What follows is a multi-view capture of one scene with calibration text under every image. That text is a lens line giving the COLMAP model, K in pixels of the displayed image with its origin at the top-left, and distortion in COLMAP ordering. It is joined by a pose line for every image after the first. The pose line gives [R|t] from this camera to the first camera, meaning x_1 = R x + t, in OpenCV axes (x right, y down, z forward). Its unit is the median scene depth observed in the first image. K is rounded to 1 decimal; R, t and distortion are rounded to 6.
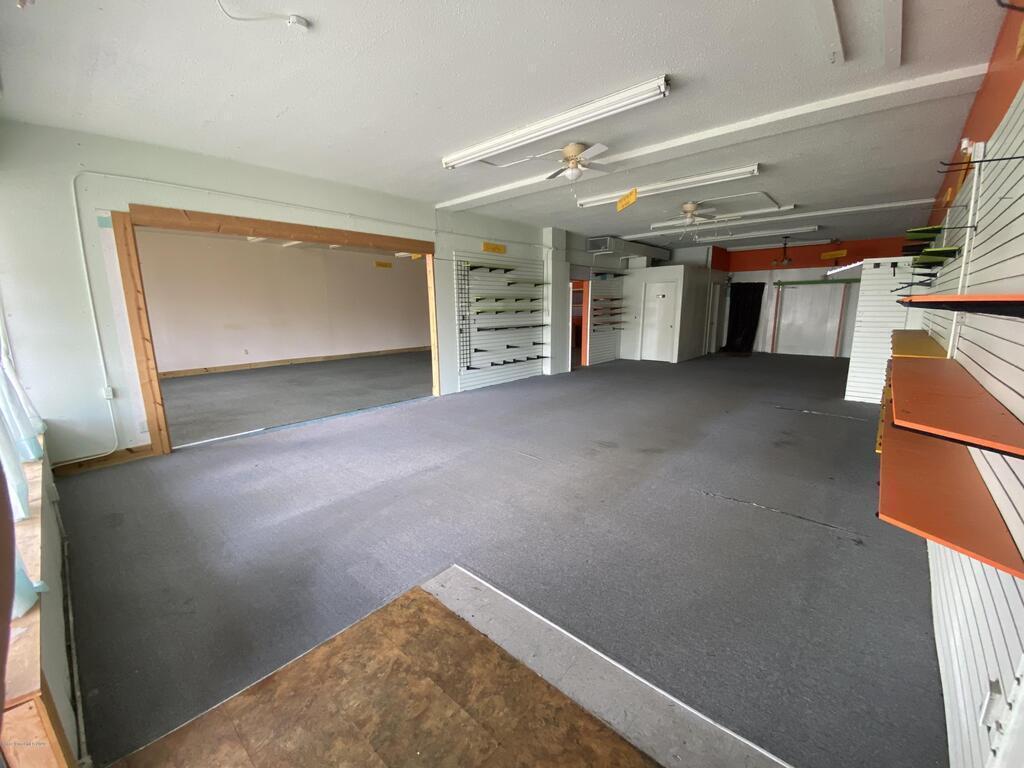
lens RADIAL K [[411.5, 0, 484.4], [0, 411.5, 375.5], [0, 0, 1]] dist [-0.009955, -0.003966]
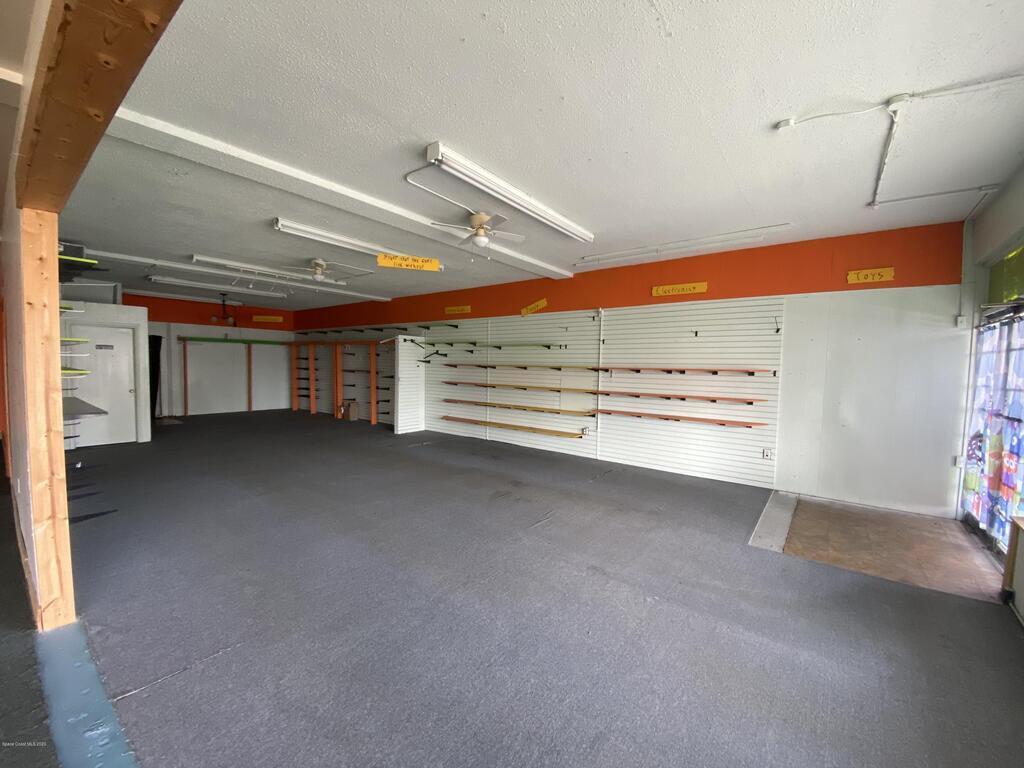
lens RADIAL K [[411.5, 0, 519.1], [0, 411.5, 388.9], [0, 0, 1]] dist [-0.009955, -0.003966]
pose [[-0.125871, -0.047829, 0.990893, -0.811532], [0.144636, 0.987280, 0.066028, -0.183494], [-0.981446, 0.151629, -0.117352, 1.088421]]
